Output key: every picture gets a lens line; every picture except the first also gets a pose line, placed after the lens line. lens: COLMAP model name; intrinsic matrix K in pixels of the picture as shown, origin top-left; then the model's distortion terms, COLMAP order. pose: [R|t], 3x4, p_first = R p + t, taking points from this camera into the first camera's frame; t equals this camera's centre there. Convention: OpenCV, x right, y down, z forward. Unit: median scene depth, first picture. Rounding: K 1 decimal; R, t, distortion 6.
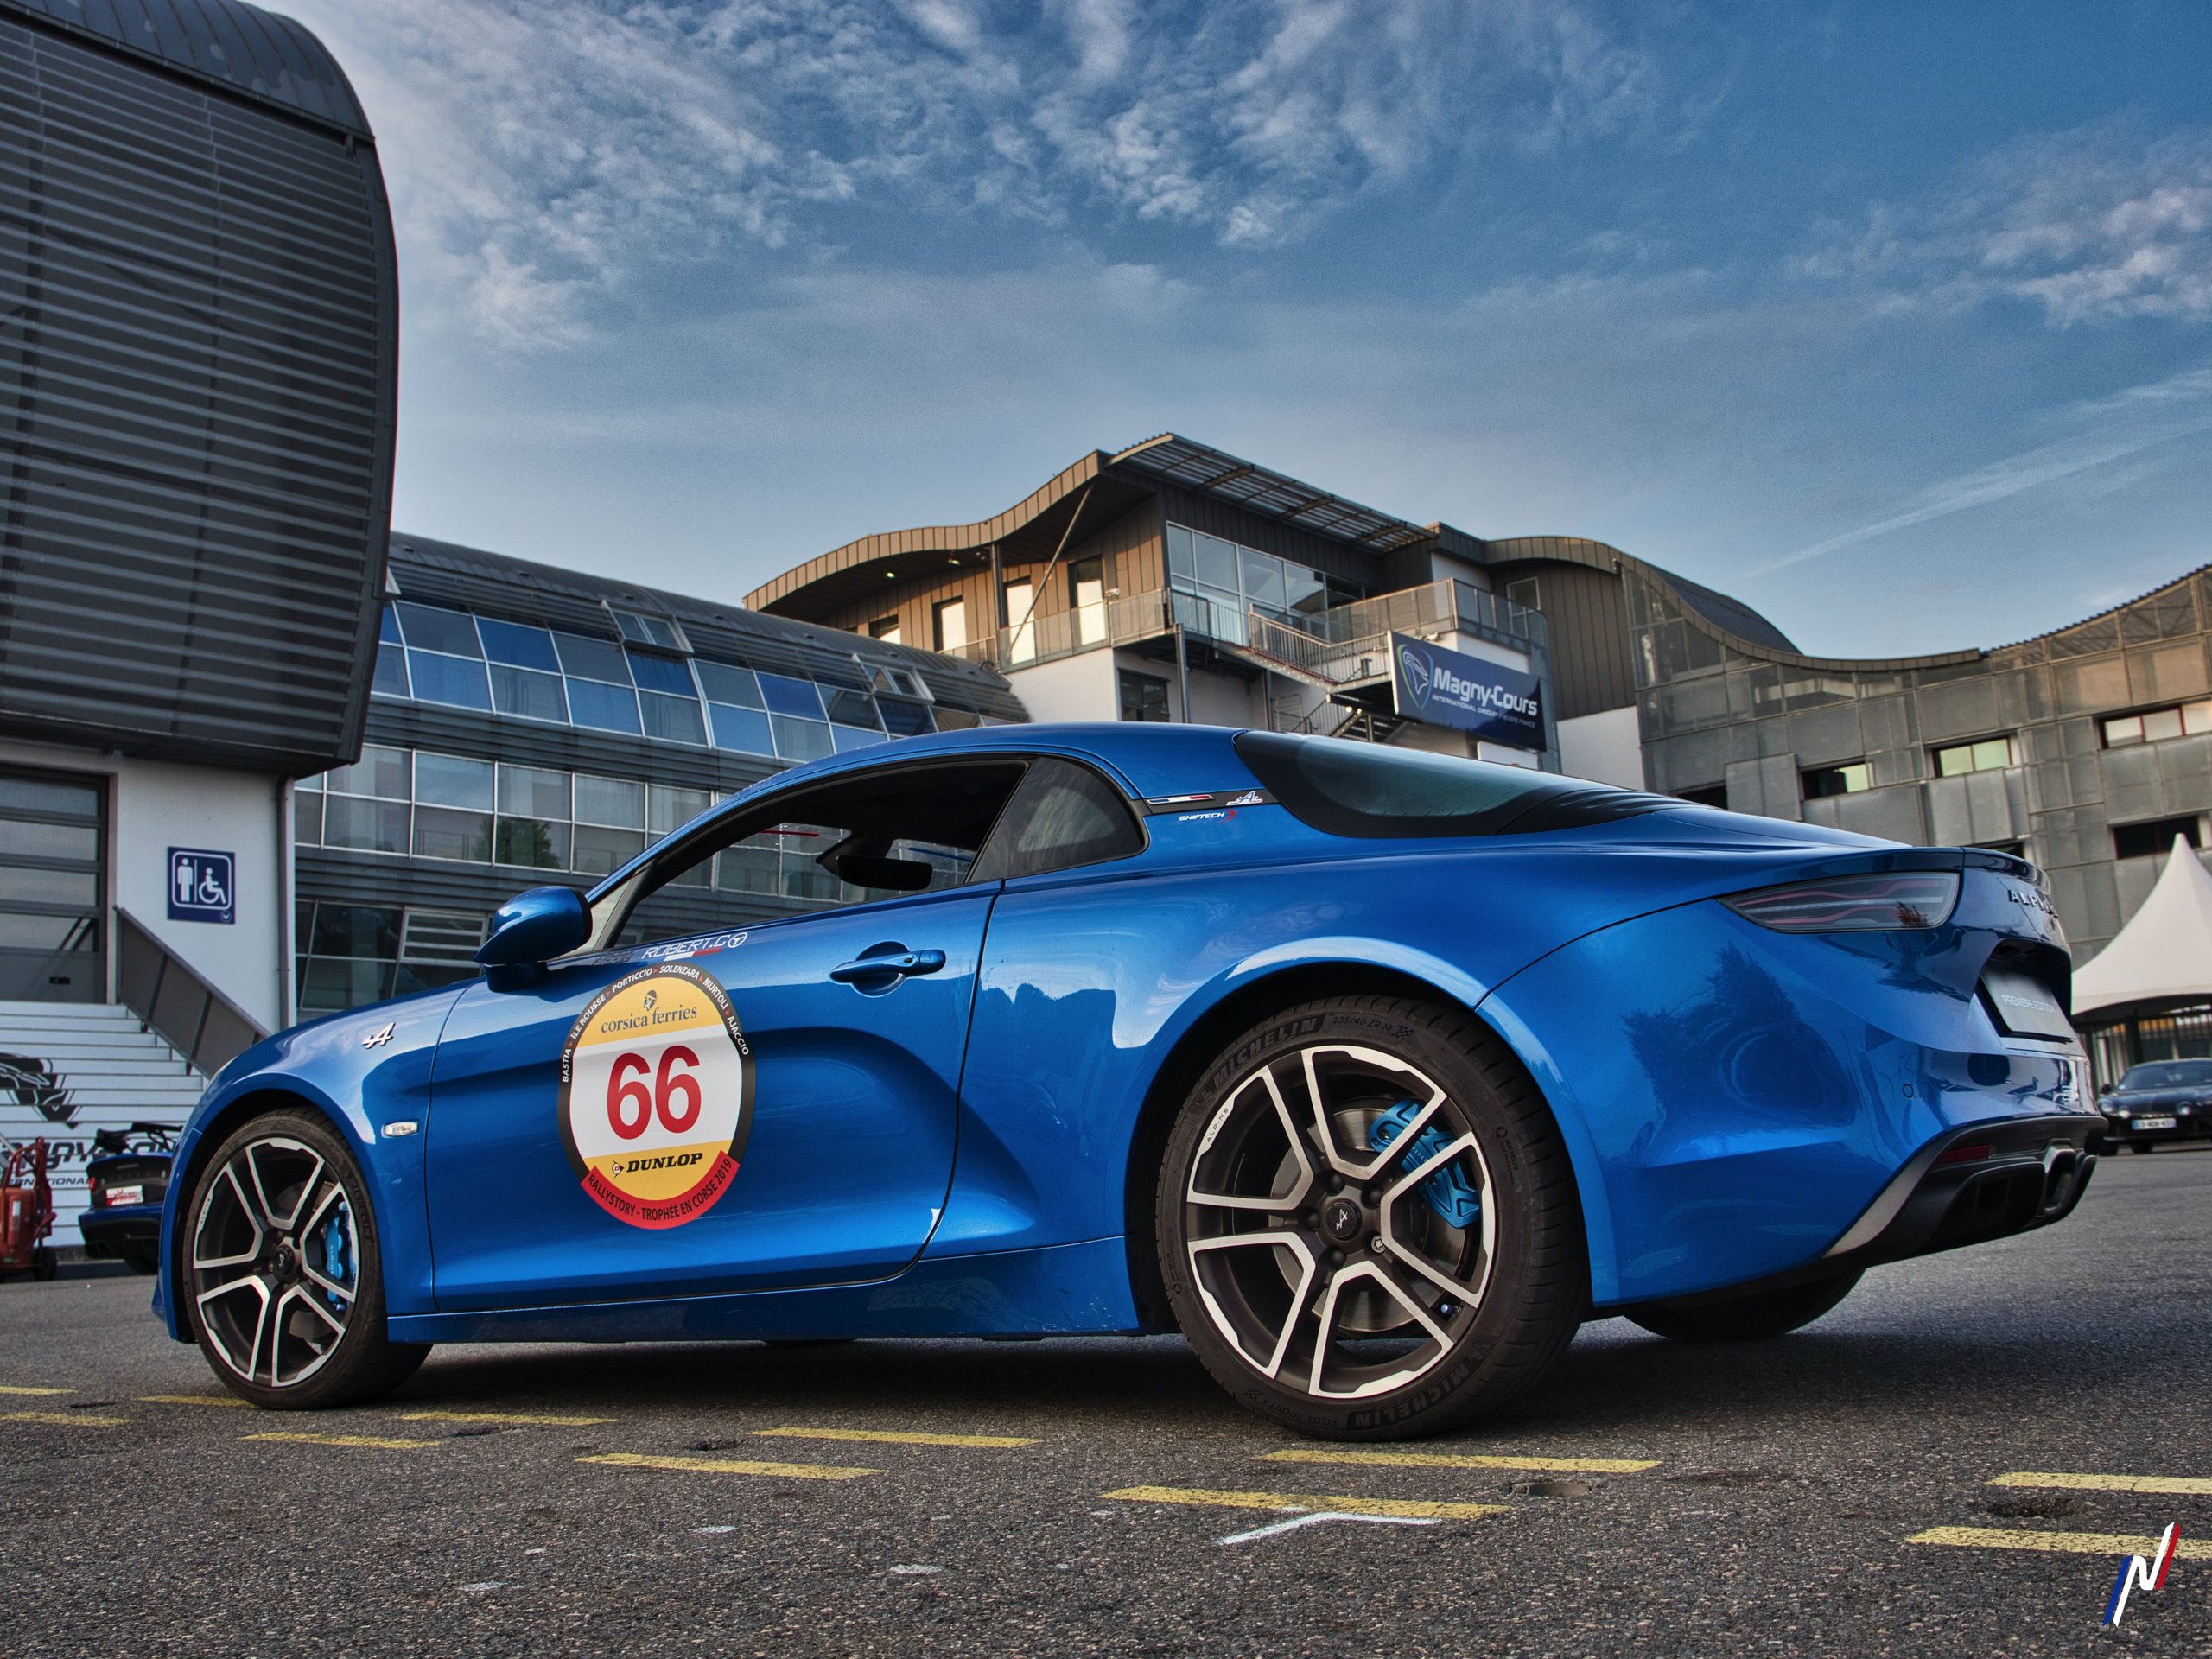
lens RADIAL K [[2341.3, 0, 1106.0], [0, 2341.3, 829.5], [0, 0, 1]] dist [-0.082224, 0.004541]
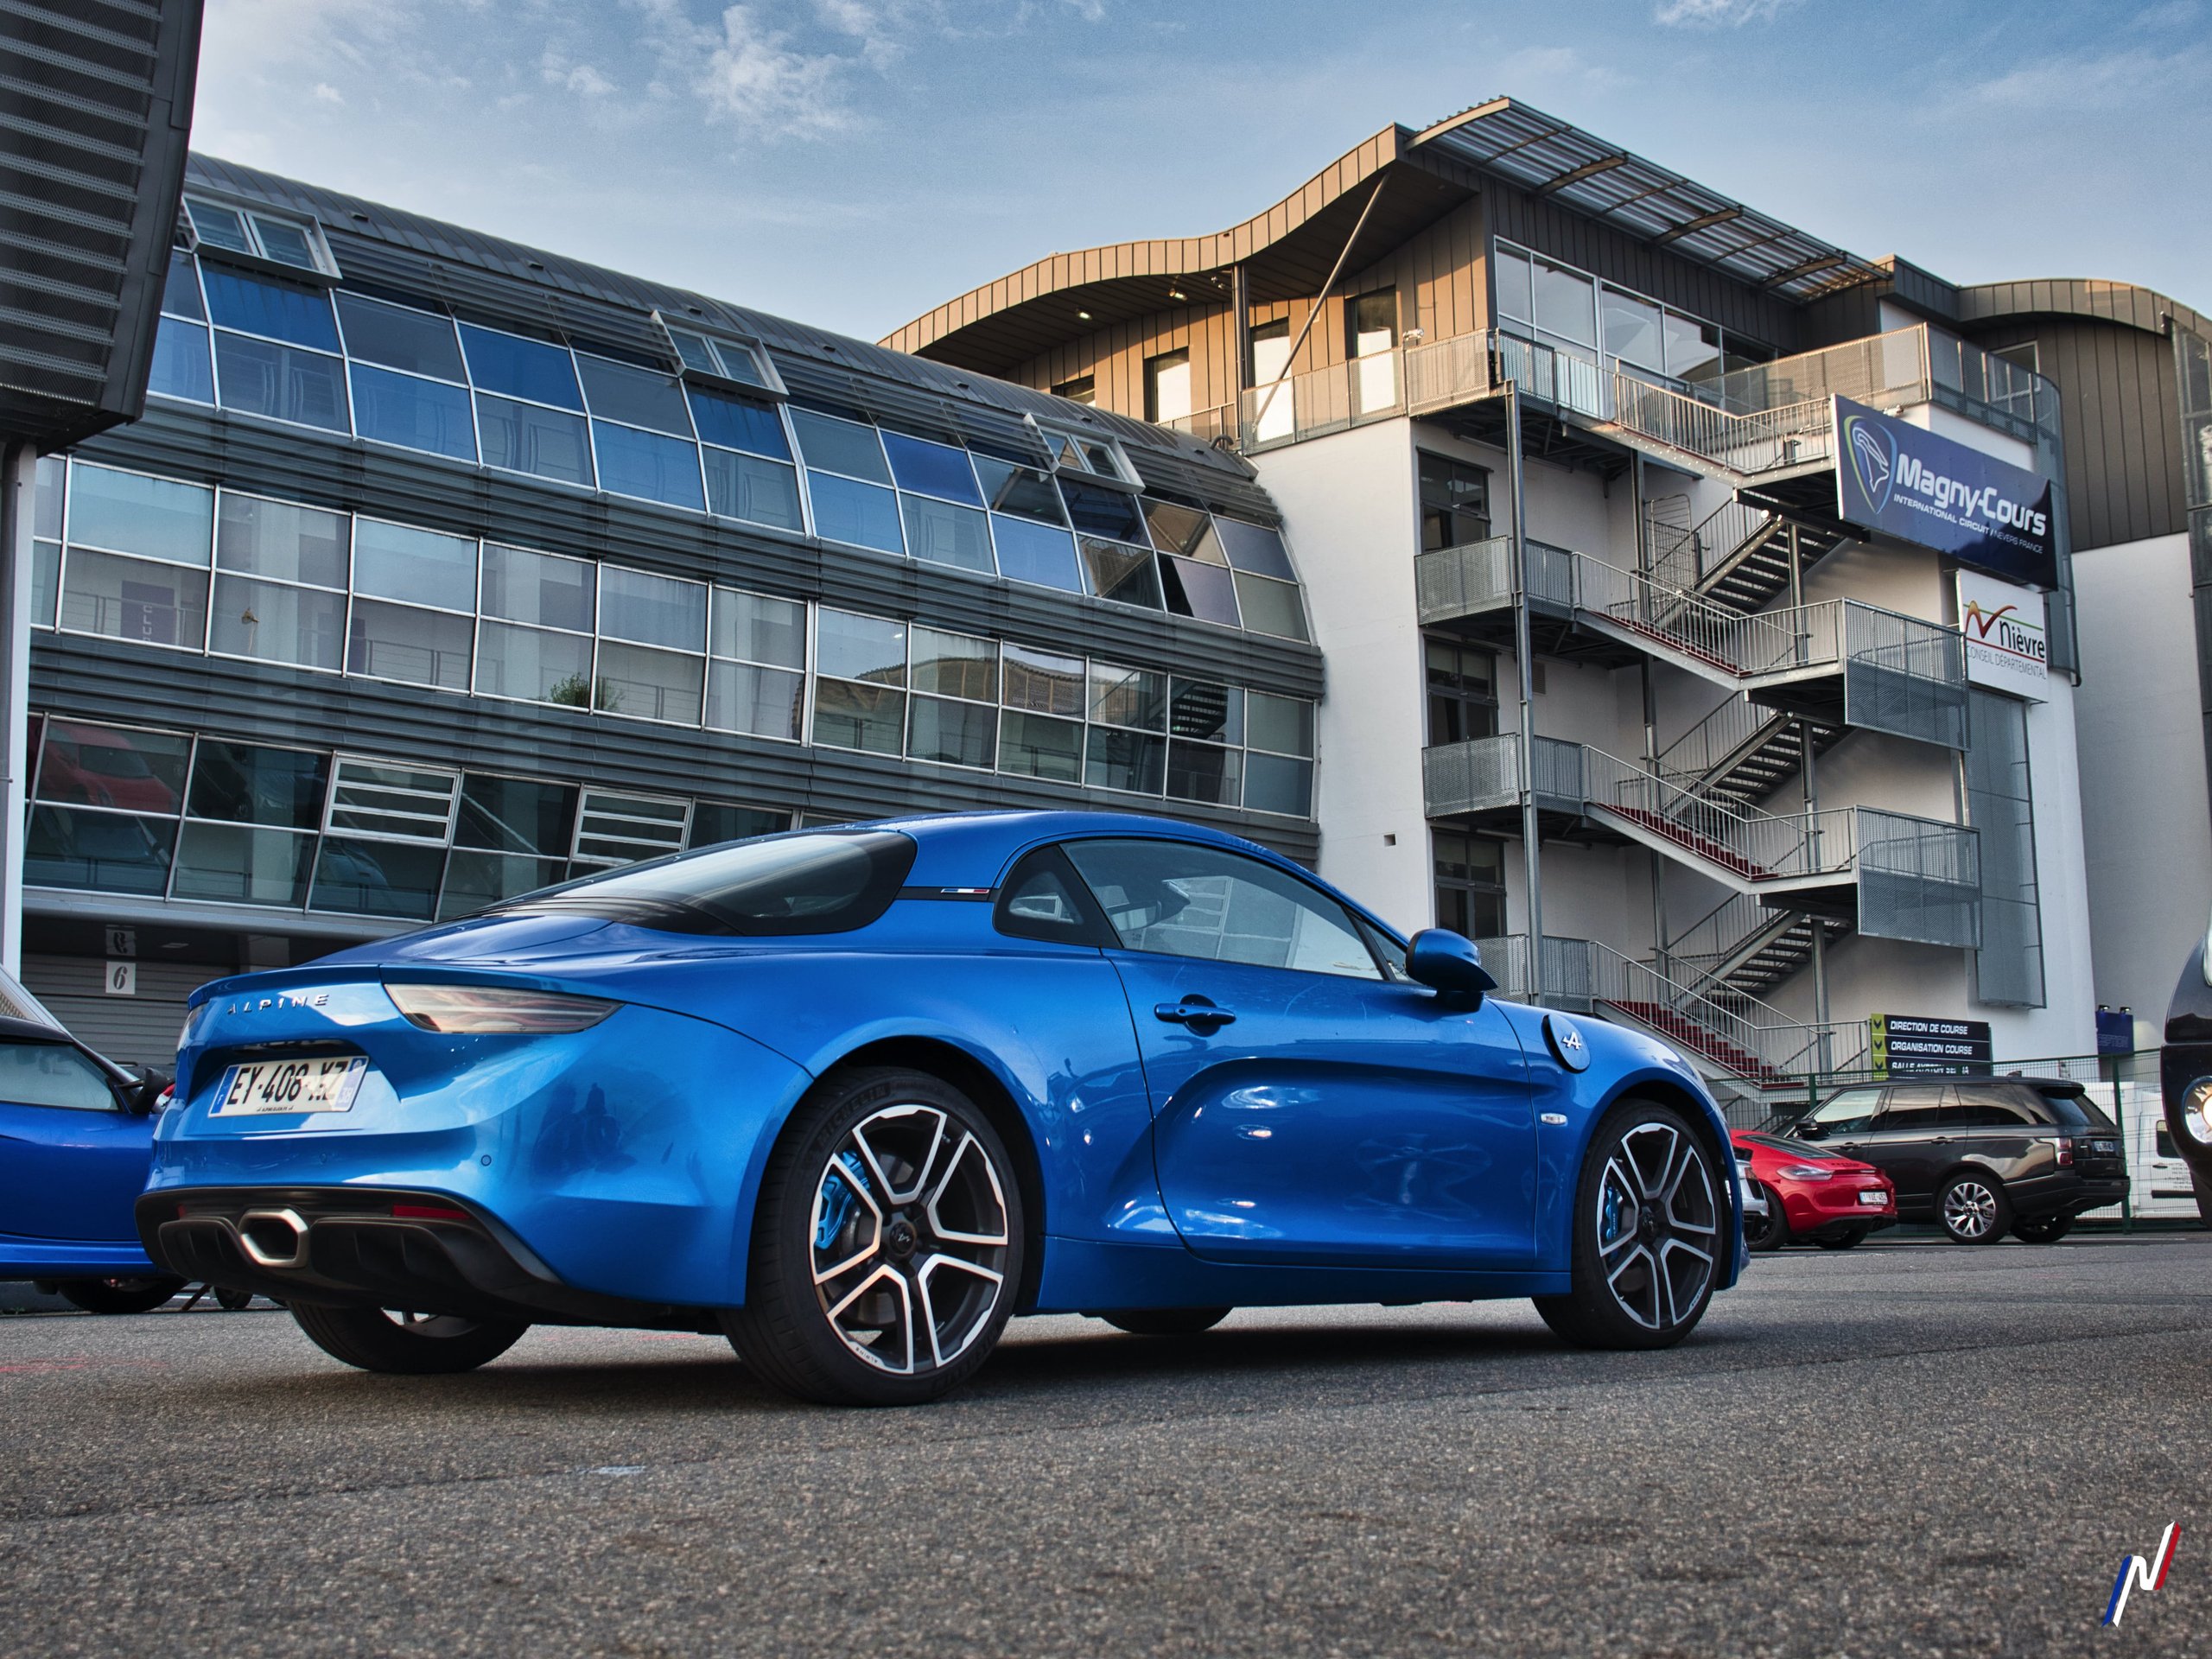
lens RADIAL K [[2938.3, 0, 1106.0], [0, 2938.3, 829.5], [0, 0, 1]] dist [-0.009390, -0.023718]
pose [[0.996296, 0.030054, -0.080569, -0.012439], [-0.028232, 0.999321, 0.023659, 0.023009], [0.081226, -0.021297, 0.996468, 0.145211]]
